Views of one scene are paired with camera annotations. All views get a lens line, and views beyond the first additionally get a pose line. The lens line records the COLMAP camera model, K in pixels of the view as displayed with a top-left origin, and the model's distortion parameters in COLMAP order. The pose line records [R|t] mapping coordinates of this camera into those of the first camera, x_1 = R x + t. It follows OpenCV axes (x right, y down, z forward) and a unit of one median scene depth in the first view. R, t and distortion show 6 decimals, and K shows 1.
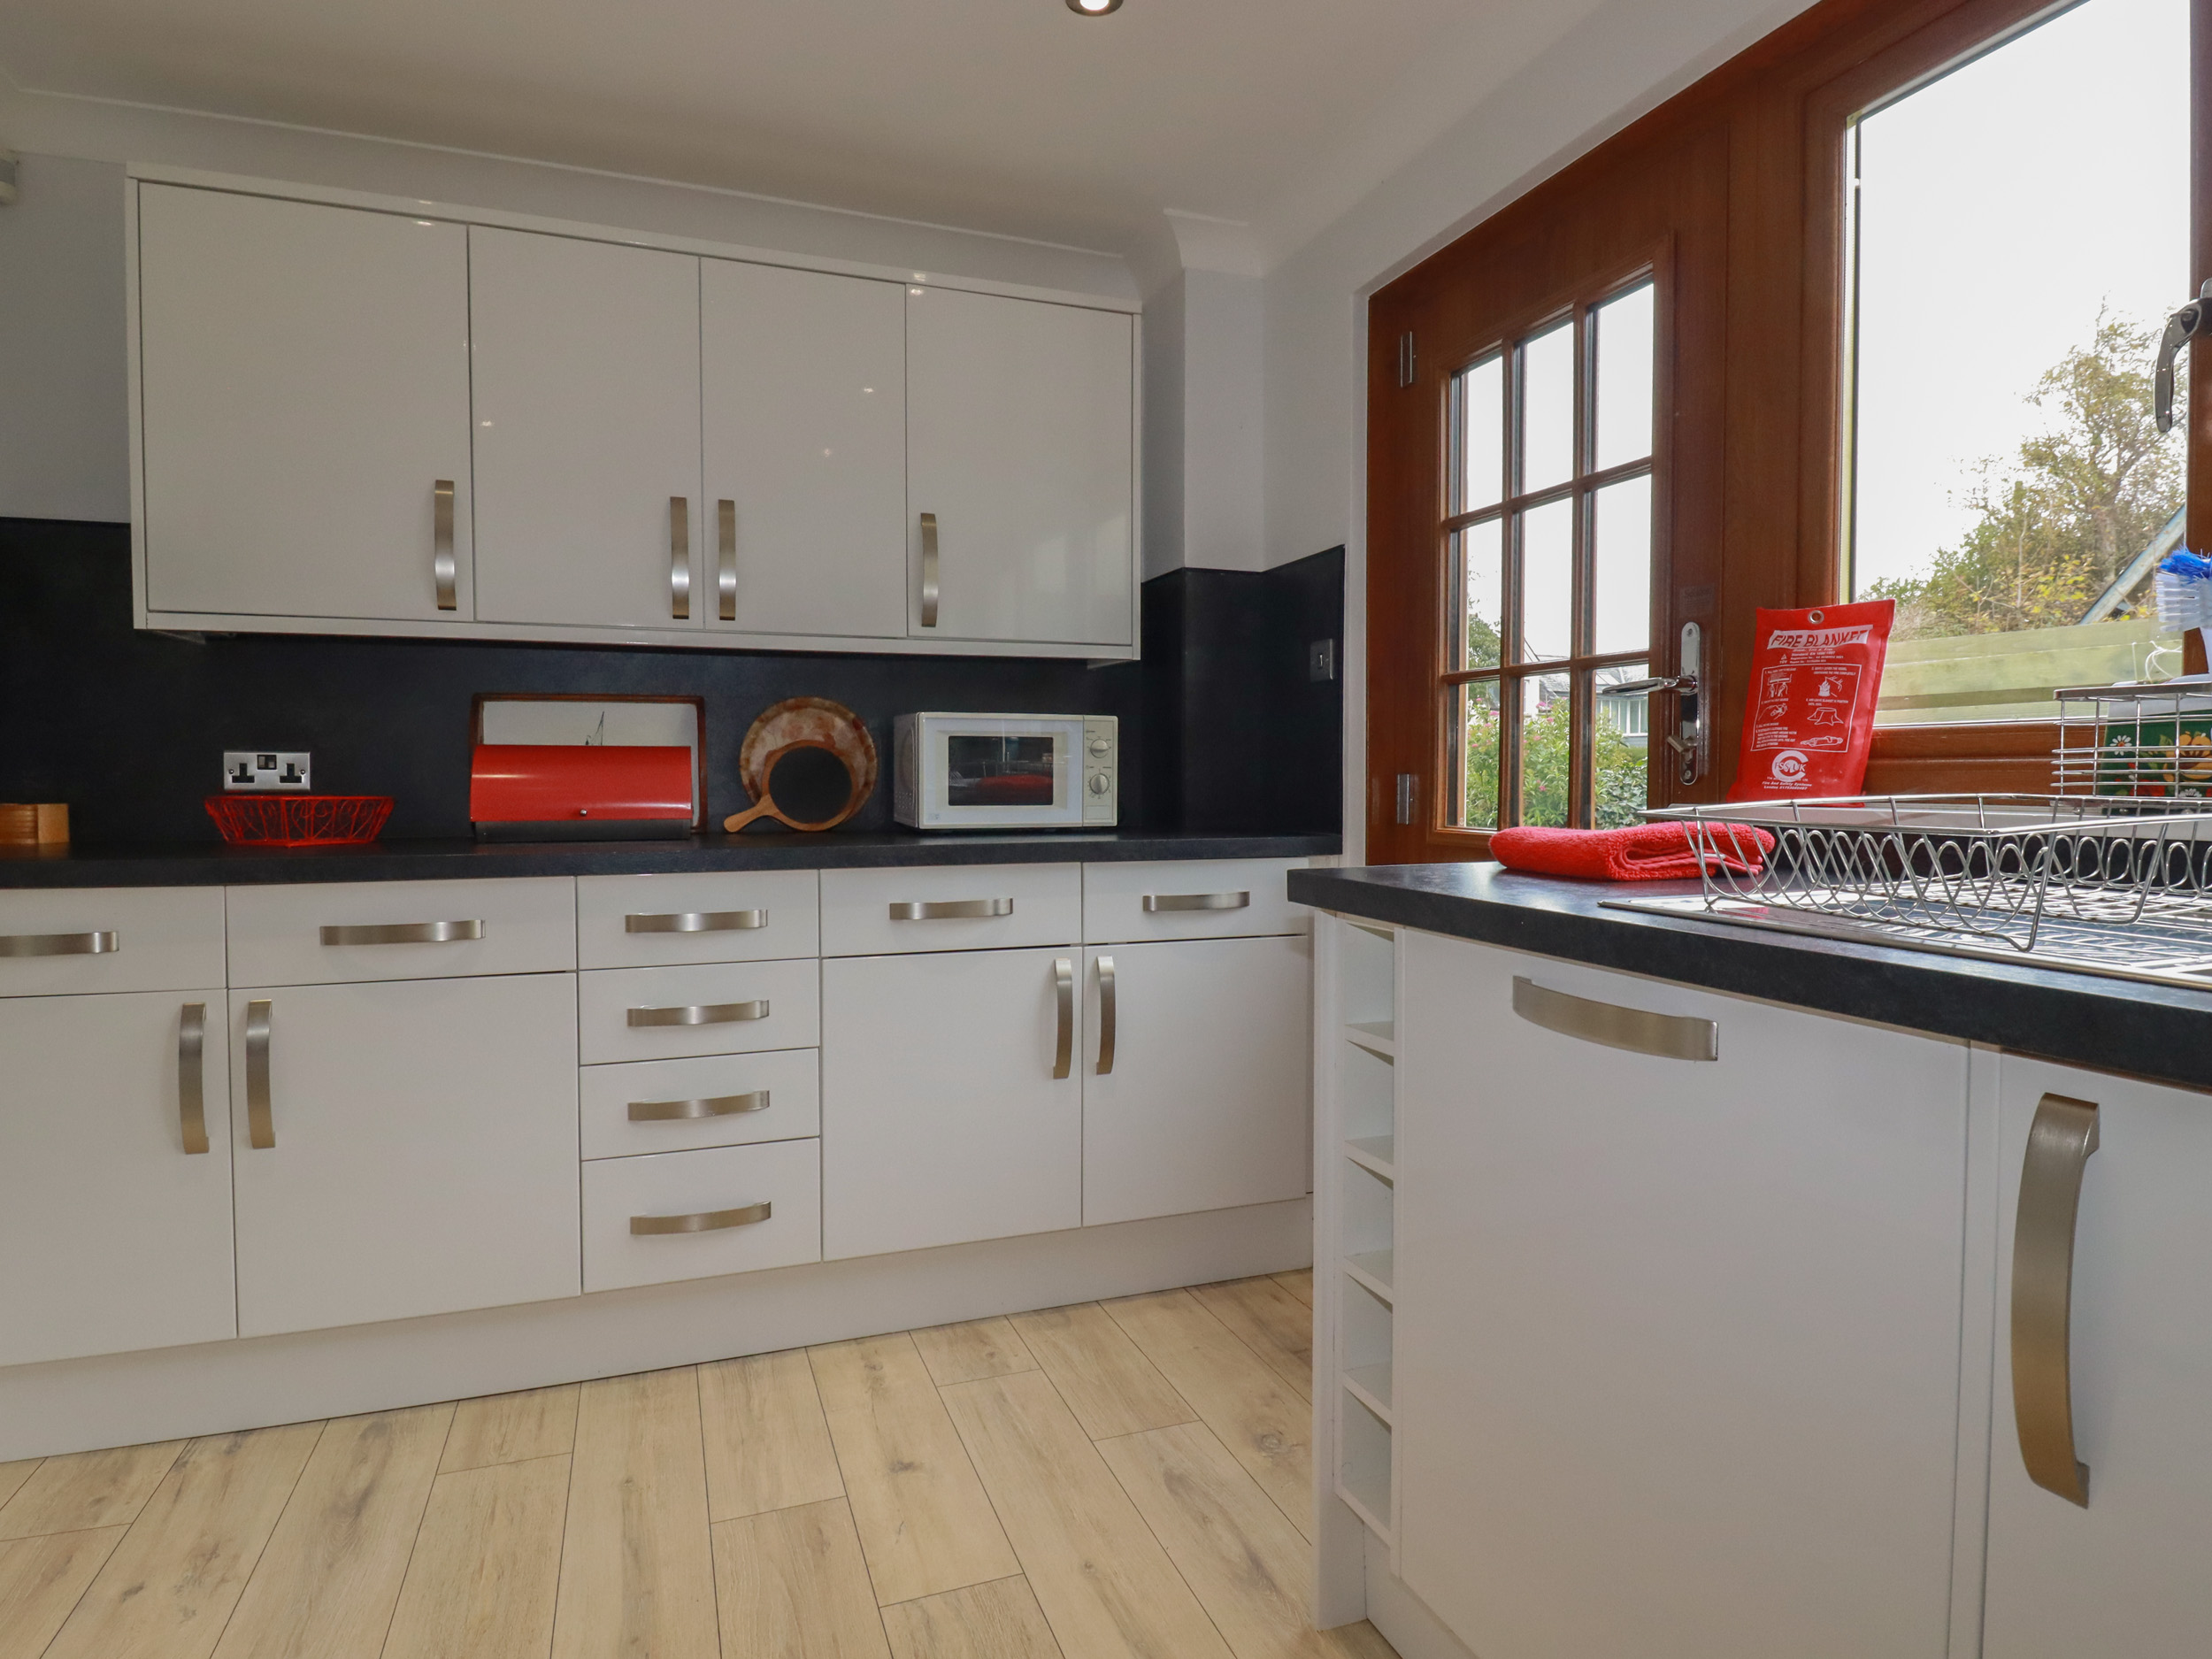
lens RADIAL K [[1213.2, 0, 1102.2], [0, 1213.2, 829.7], [0, 0, 1]] dist [-0.000774, -0.014459]
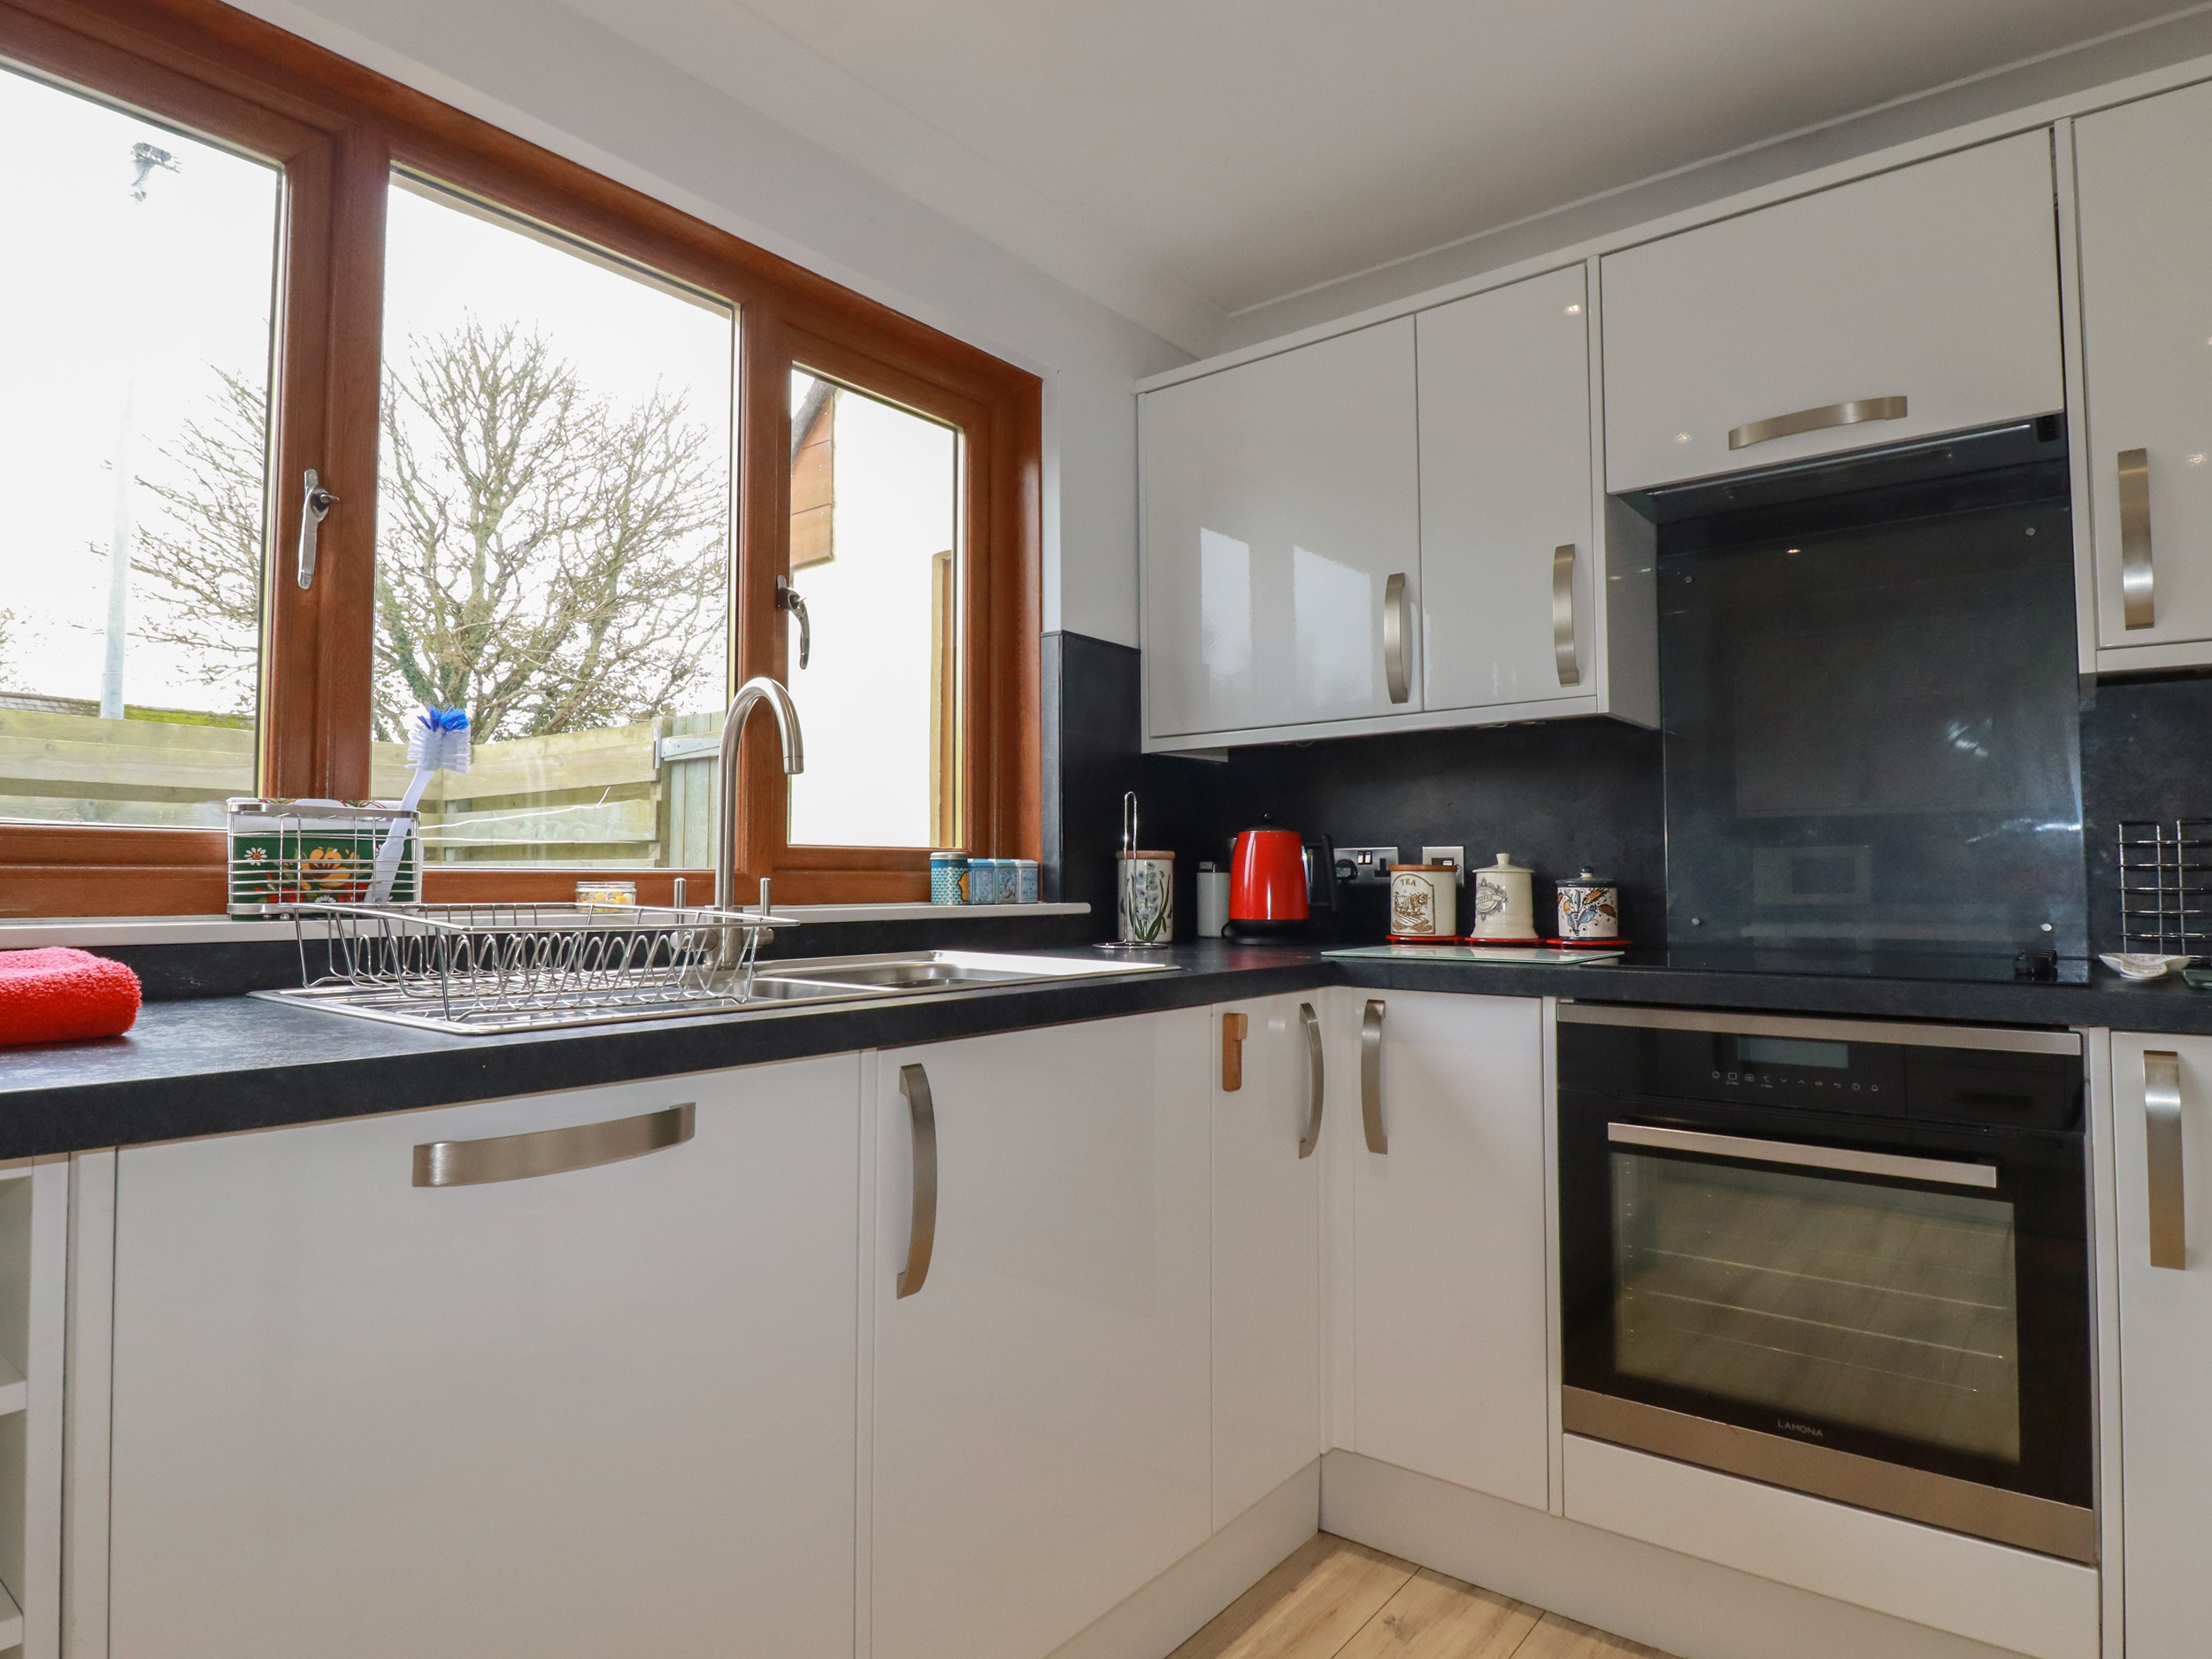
lens RADIAL K [[1213.2, 0, 1125.2], [0, 1213.2, 830.6], [0, 0, 1]] dist [-0.000774, -0.014459]
pose [[-0.524104, 0.039671, 0.850730, -0.516164], [0.039592, 0.998969, -0.022193, -0.040830], [-0.850733, 0.022051, -0.525135, 0.947141]]
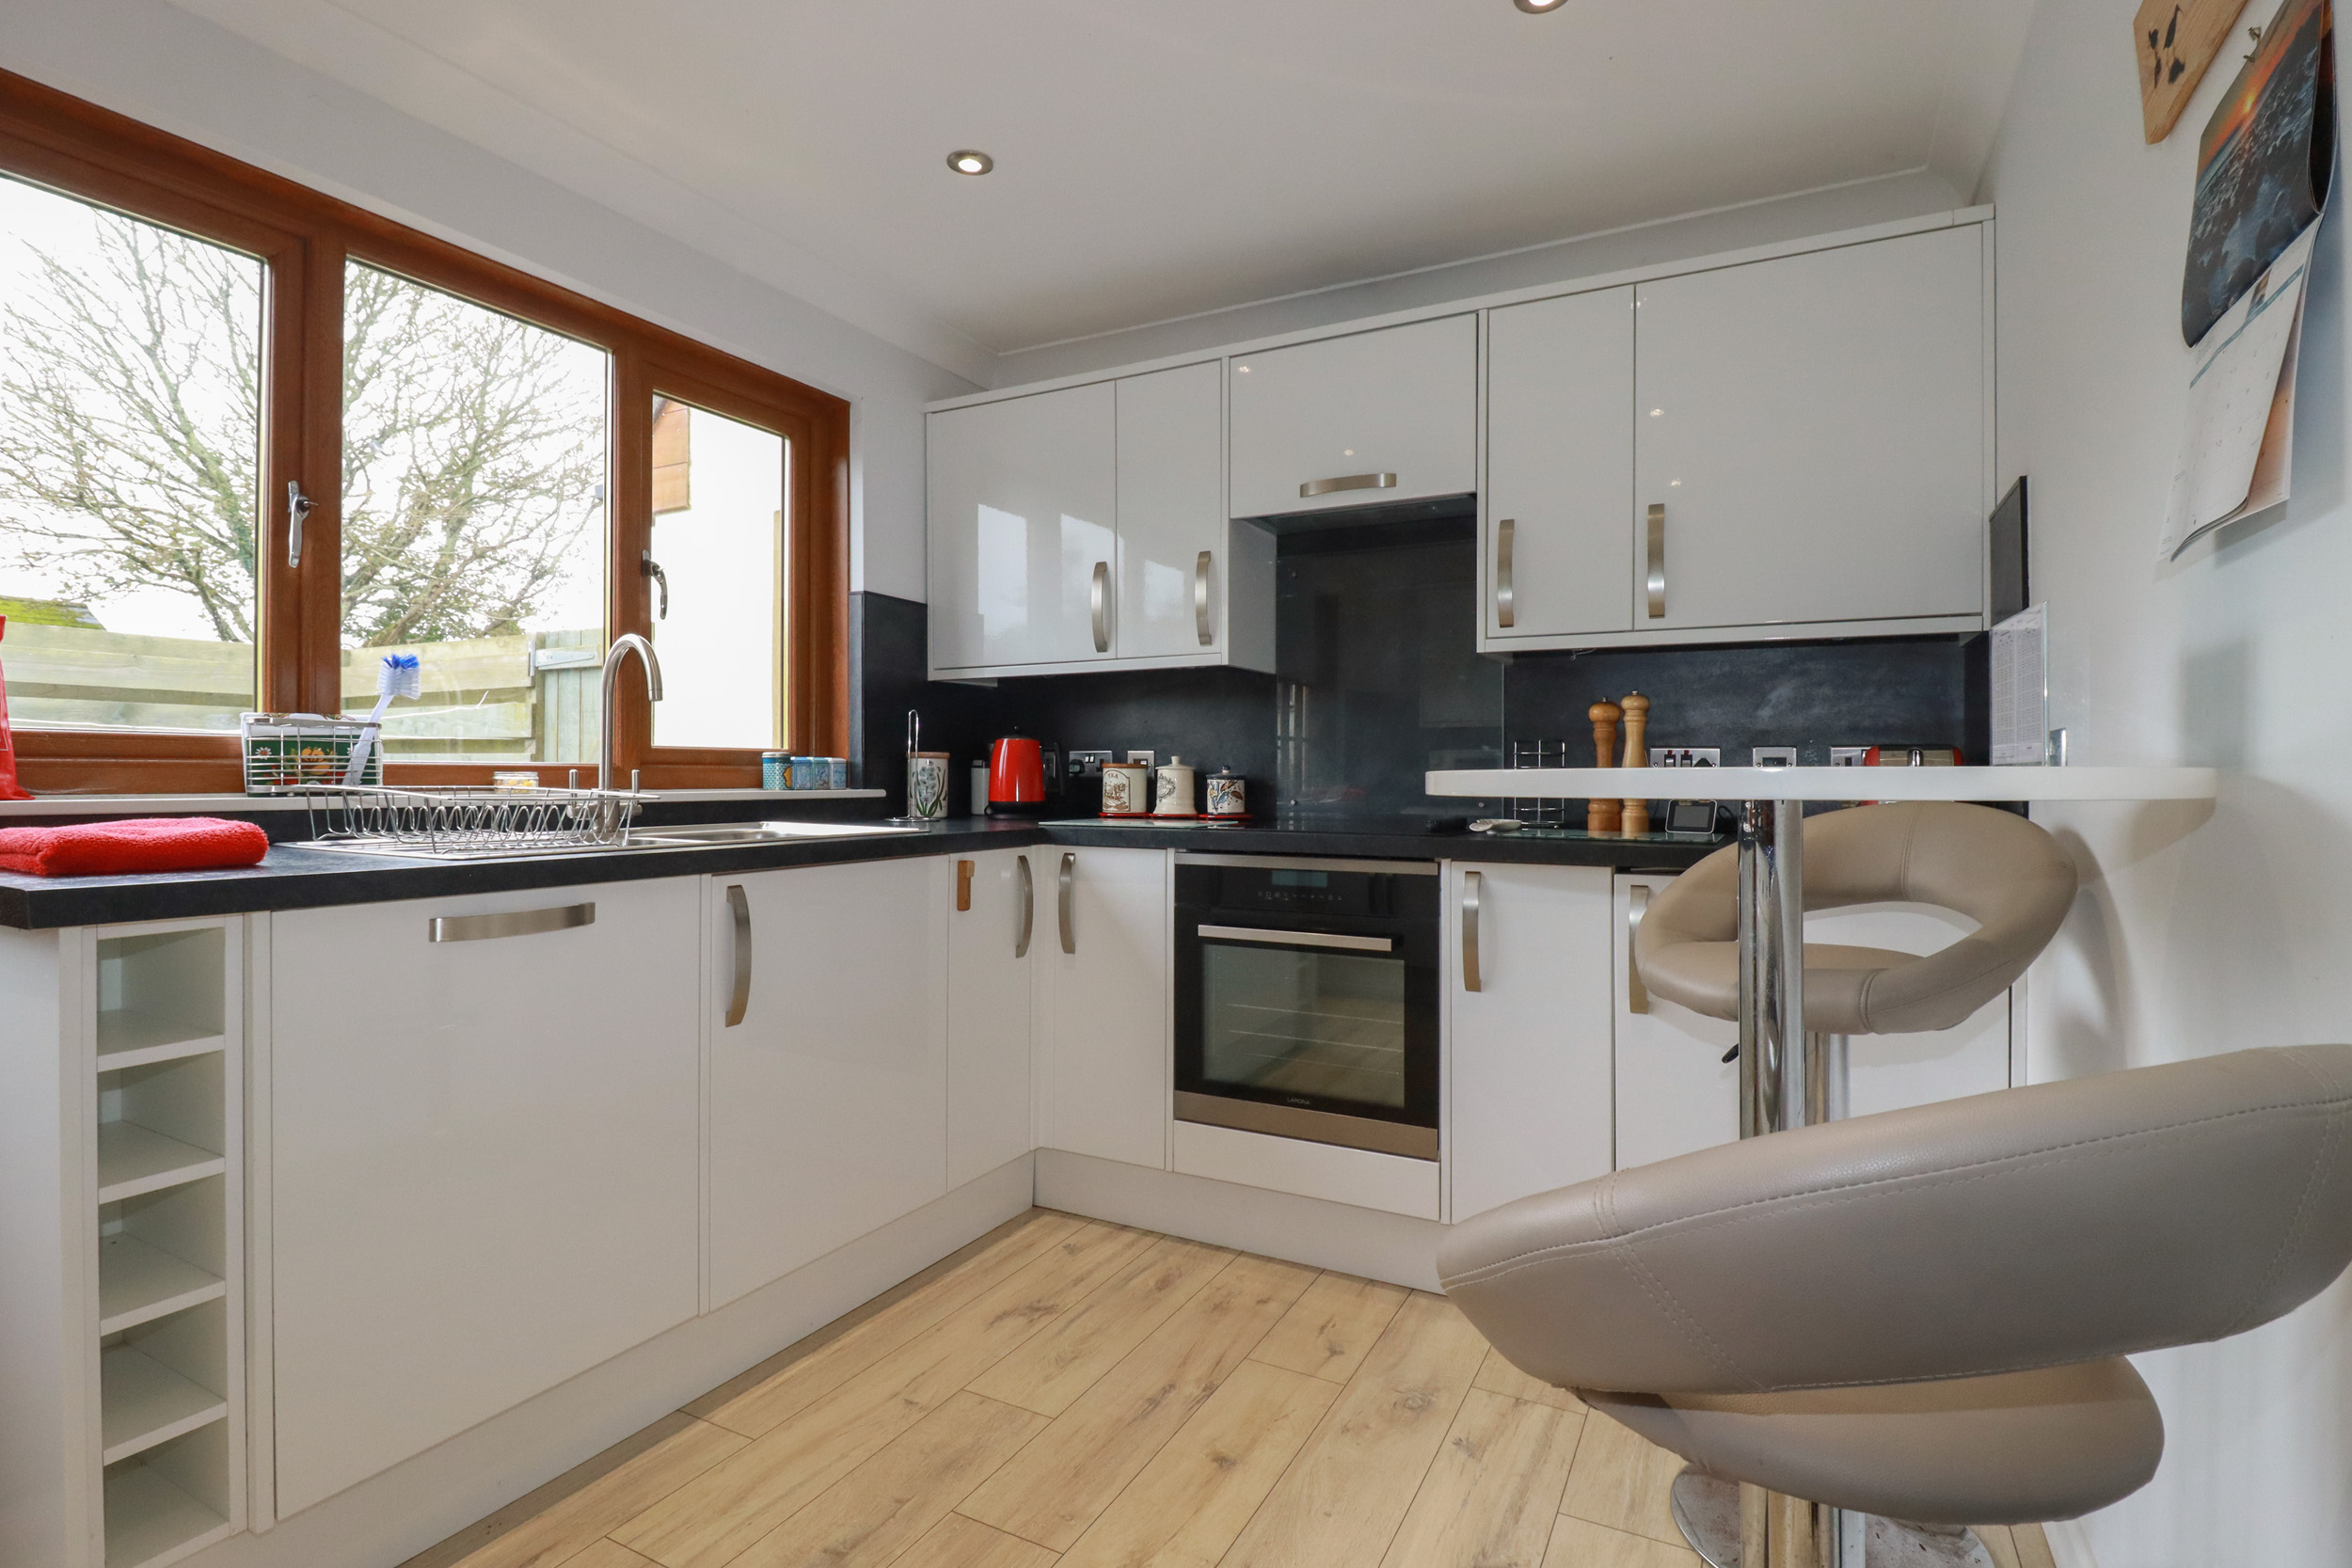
lens RADIAL K [[1103.1, 0, 1187.6], [0, 1103.1, 780.2], [0, 0, 1]] dist [-0.006470, -0.010038]
pose [[-0.669339, -0.001754, 0.742955, -1.084291], [0.030375, 0.999097, 0.029723, -0.042991], [-0.742336, 0.042462, -0.668681, 1.110346]]
